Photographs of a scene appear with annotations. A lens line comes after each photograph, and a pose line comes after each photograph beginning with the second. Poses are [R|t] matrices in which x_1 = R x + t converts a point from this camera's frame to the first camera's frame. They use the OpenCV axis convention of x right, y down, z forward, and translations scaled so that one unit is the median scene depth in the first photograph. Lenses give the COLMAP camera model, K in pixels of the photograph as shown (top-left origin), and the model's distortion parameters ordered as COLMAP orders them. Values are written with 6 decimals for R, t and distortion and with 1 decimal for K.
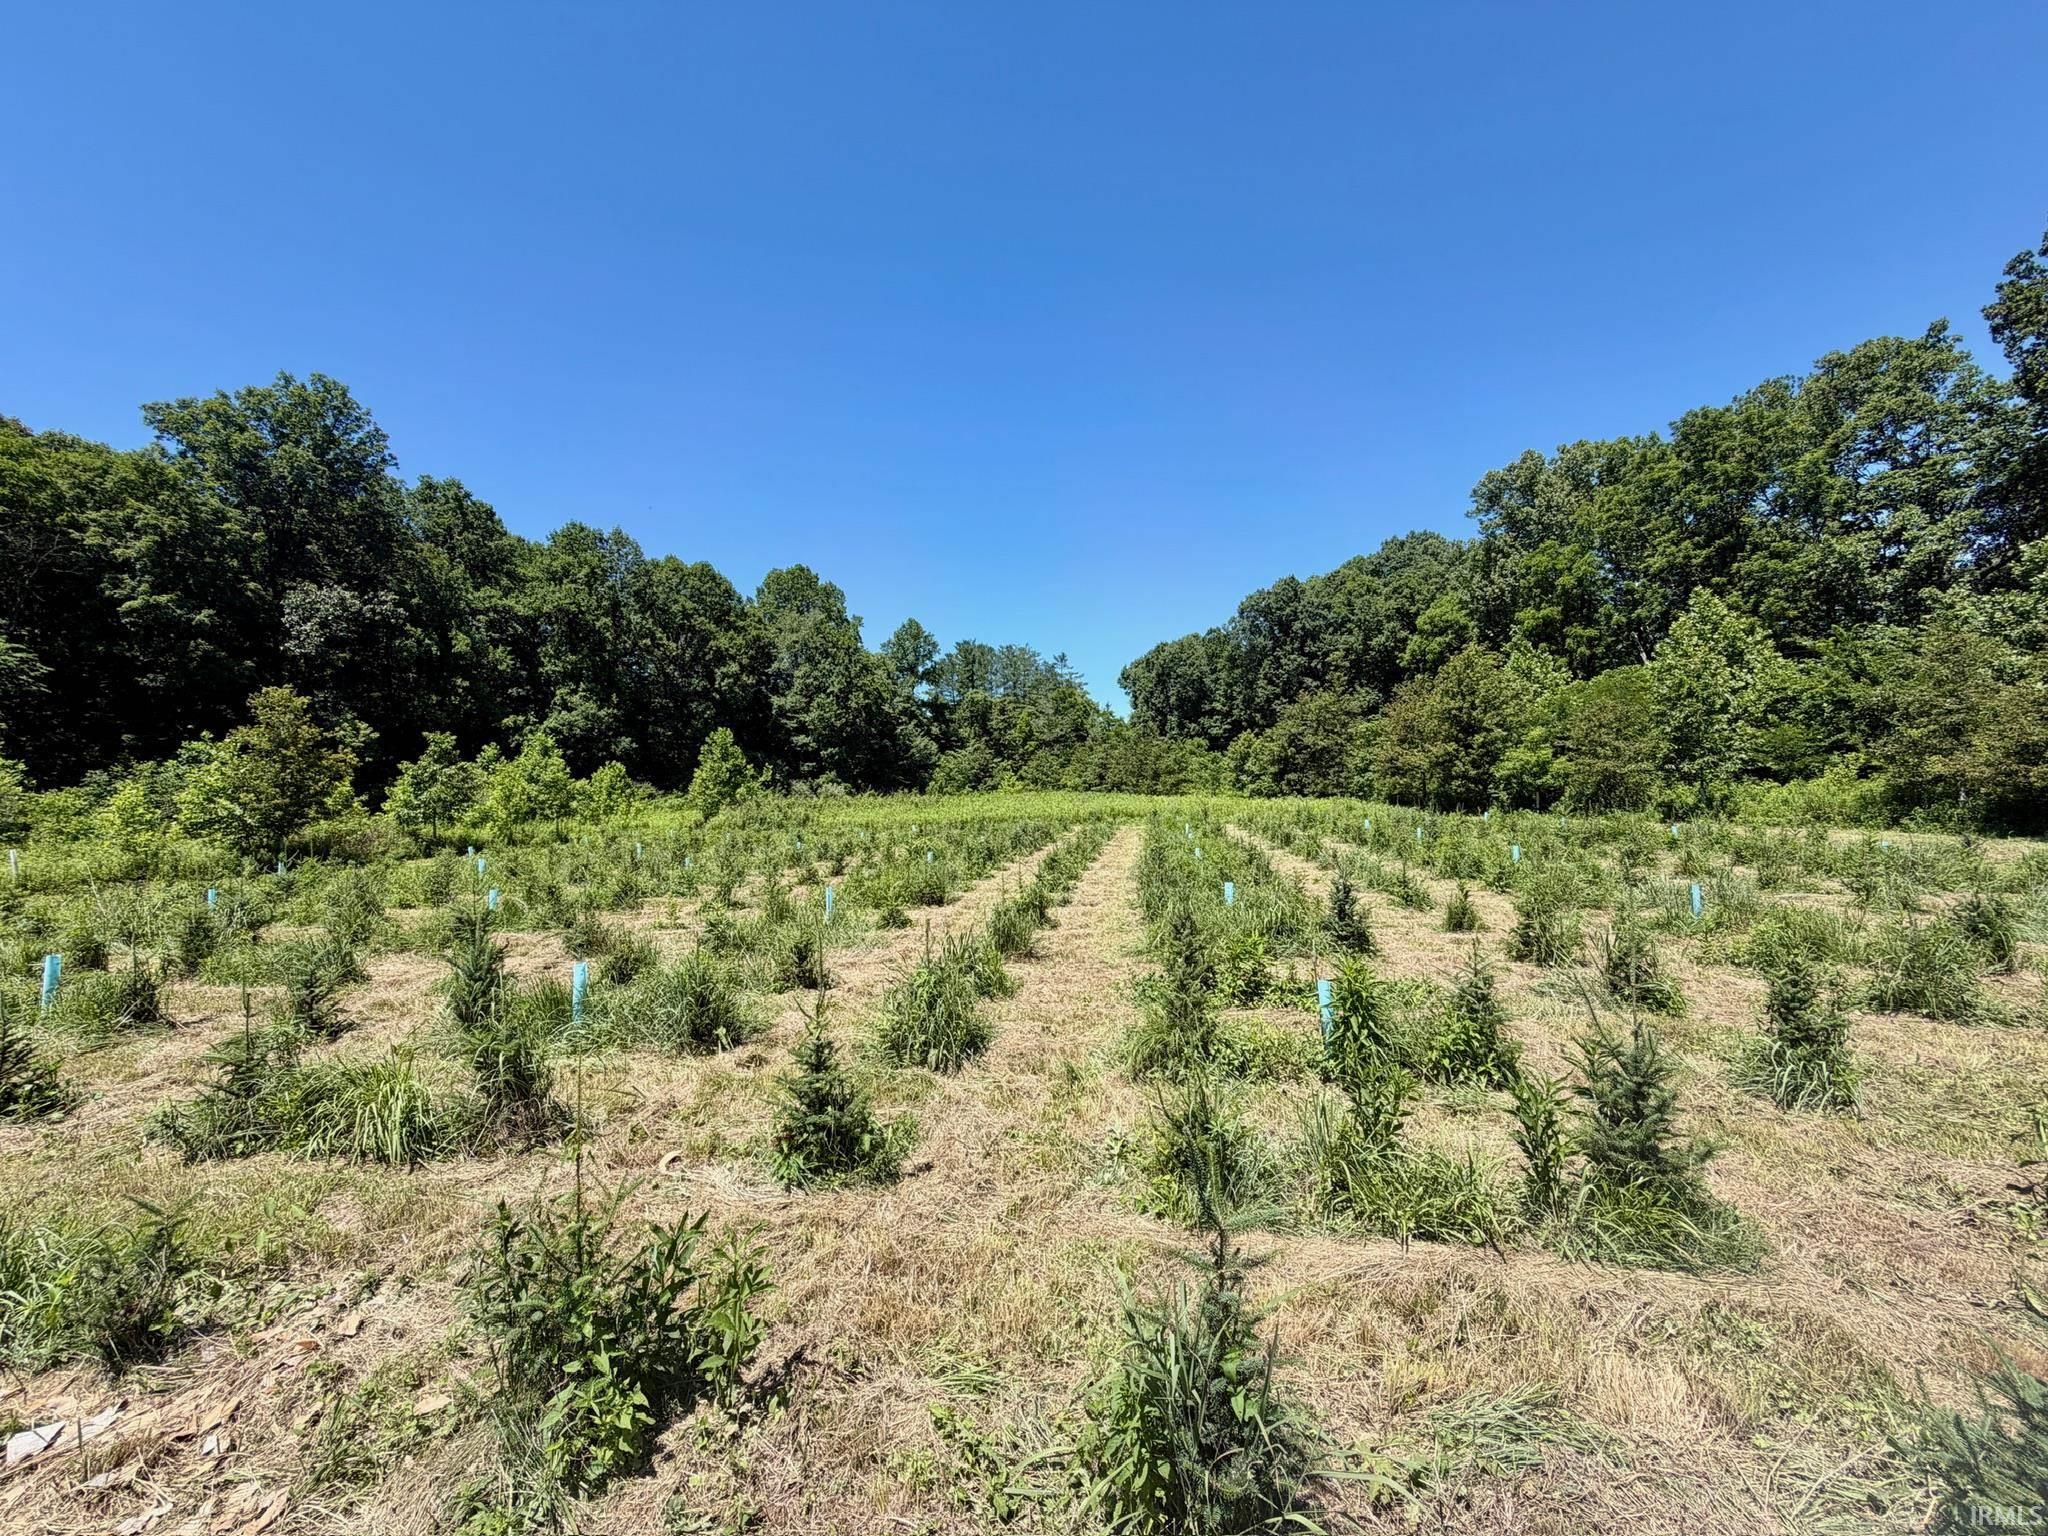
lens RADIAL K [[815.2, 0, 1027.3], [0, 815.2, 751.1], [0, 0, 1]] dist [-0.000288, 0.002562]
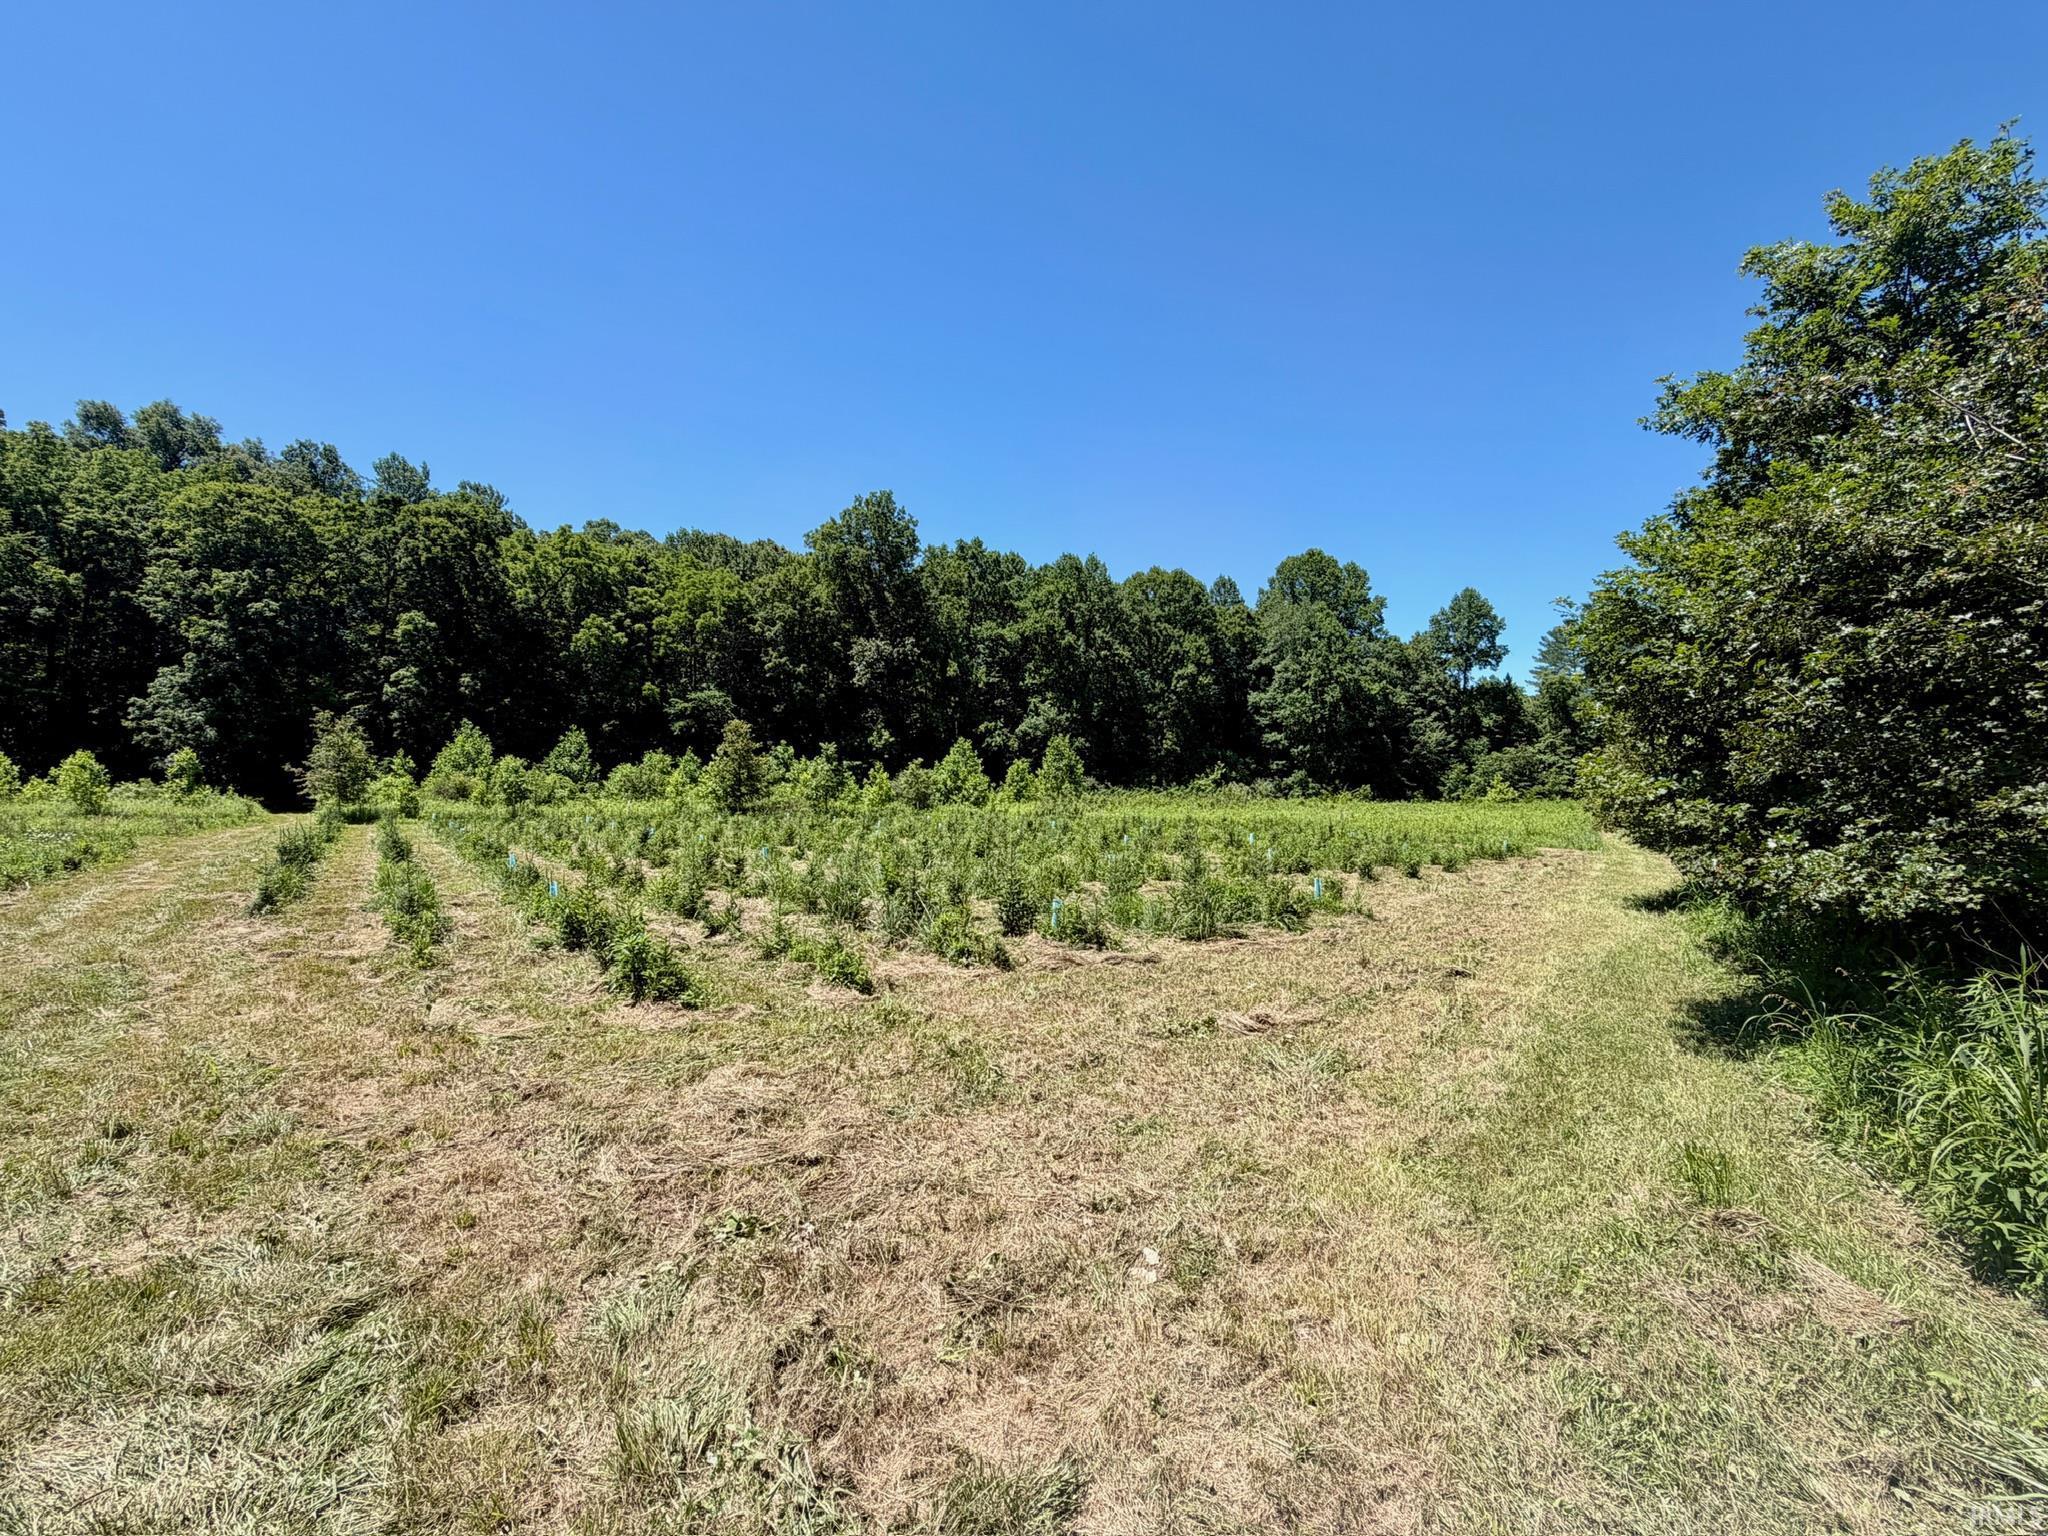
lens RADIAL K [[959.5, 0, 1024.0], [0, 959.5, 768.0], [0, 0, 1]] dist [-0.001925, 0.000613]
pose [[0.703010, 0.019493, -0.710913, 0.344669], [0.001372, 0.999585, 0.028766, -0.010740], [0.711179, -0.021198, 0.702691, -0.015854]]
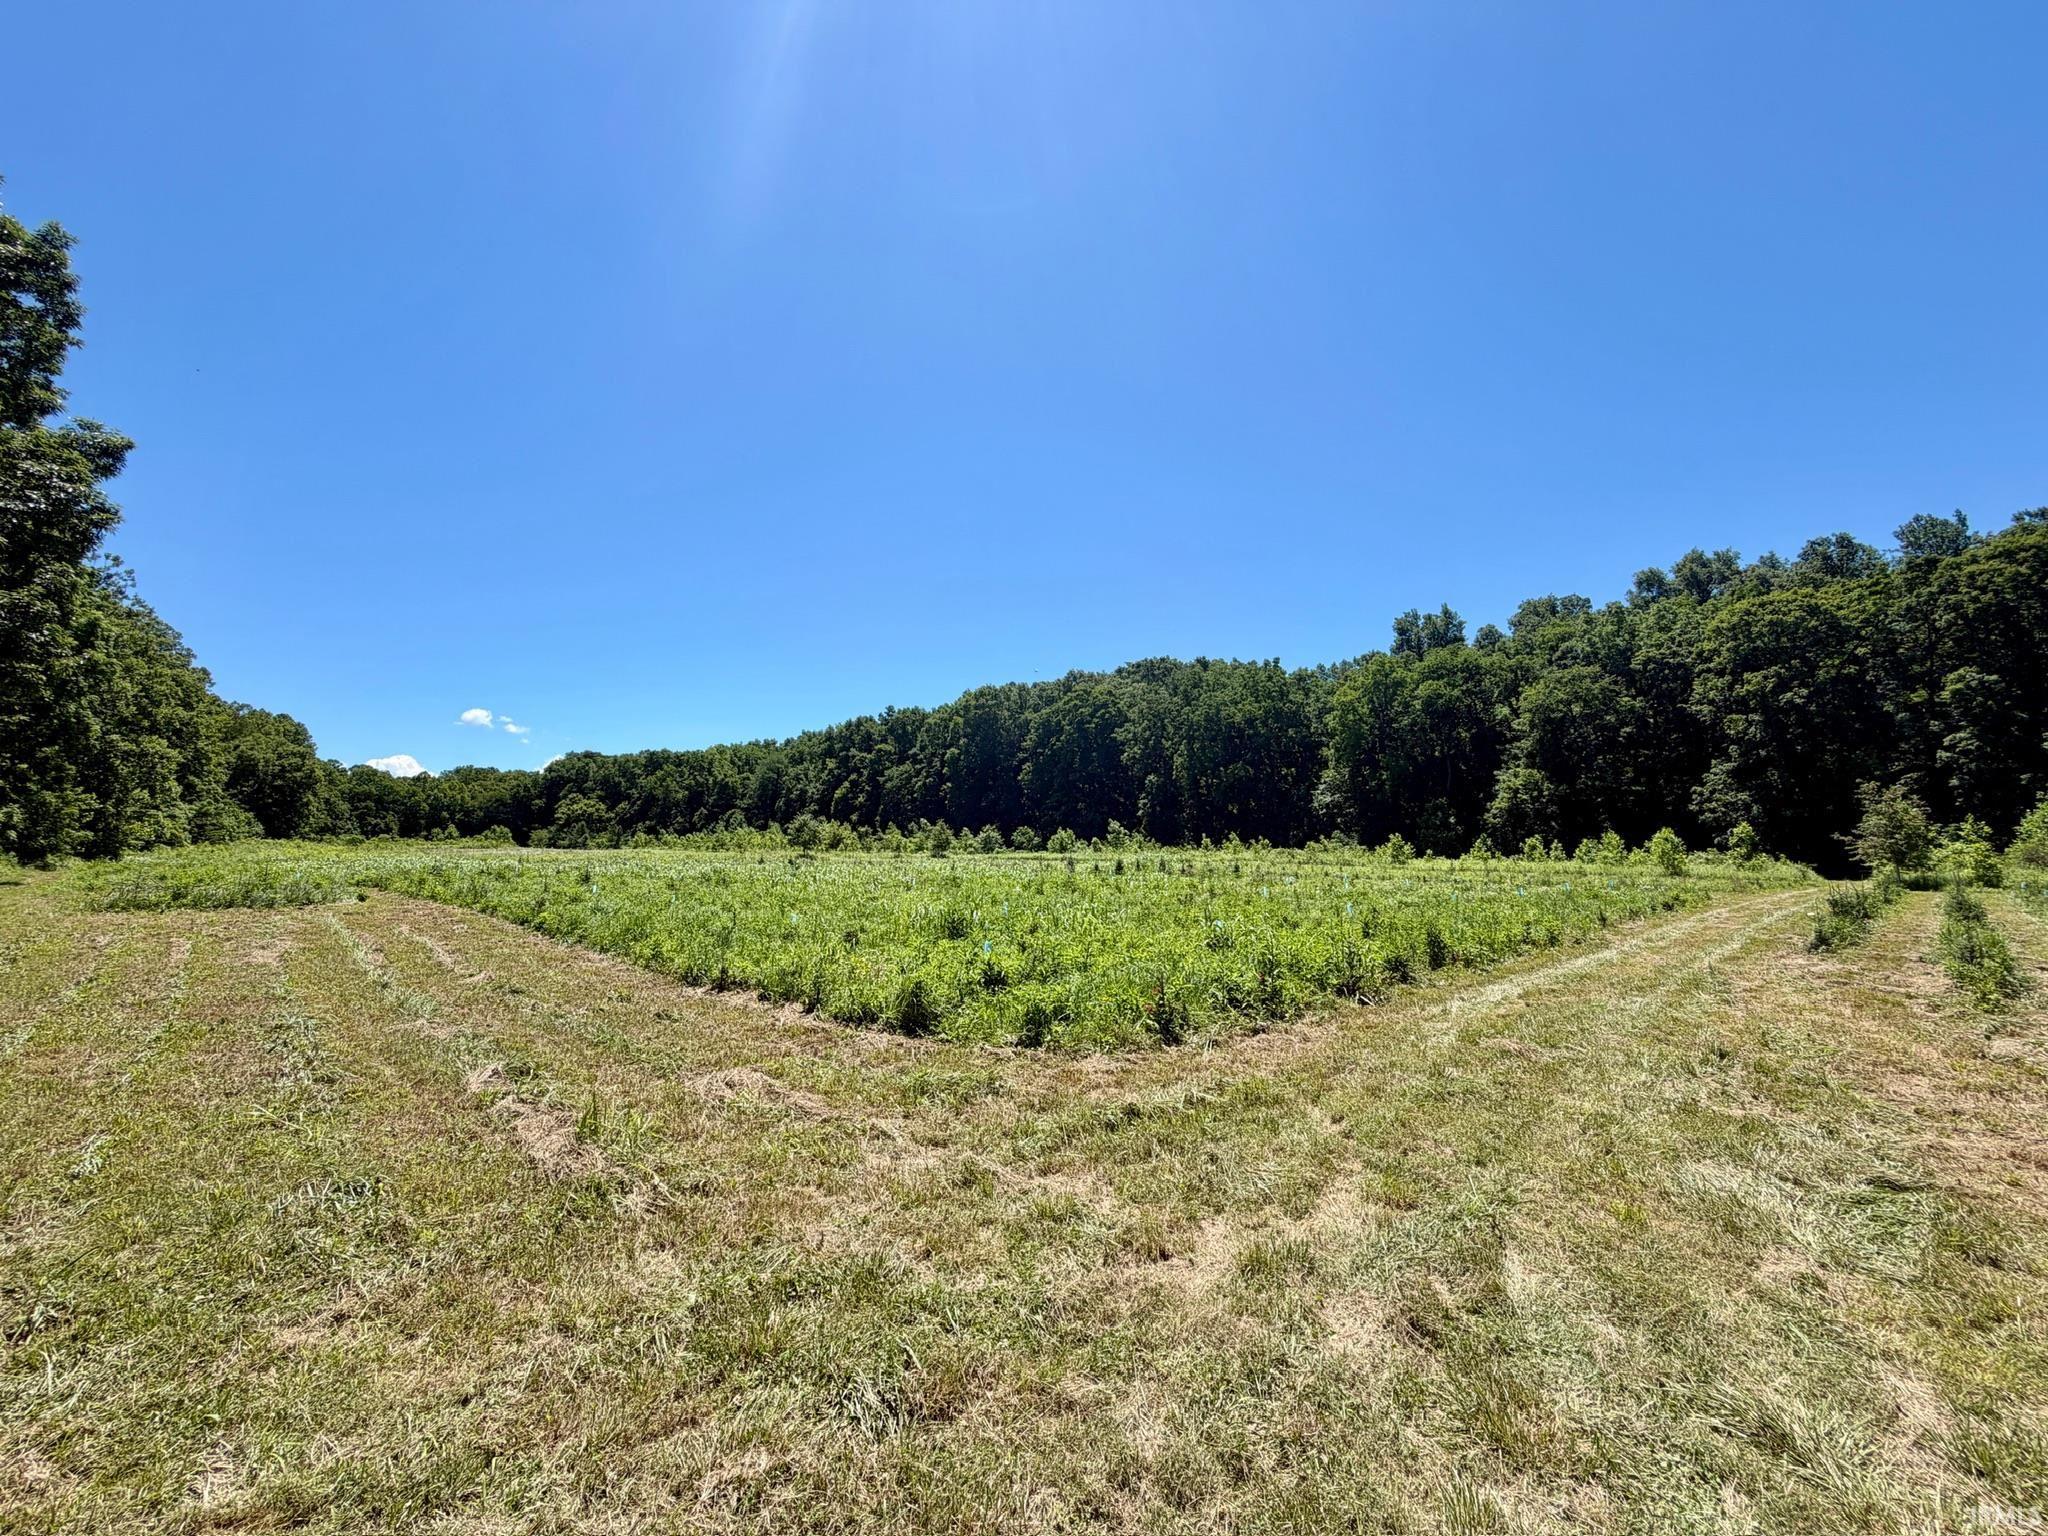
lens RADIAL K [[812.3, 0, 1020.9], [0, 812.3, 764.8], [0, 0, 1]] dist [0.001262, -0.000073]
pose [[-0.615561, -0.057197, -0.786011, 0.377558], [0.047268, 0.992888, -0.109269, -0.008373], [0.786671, -0.104415, -0.608479, -0.017380]]
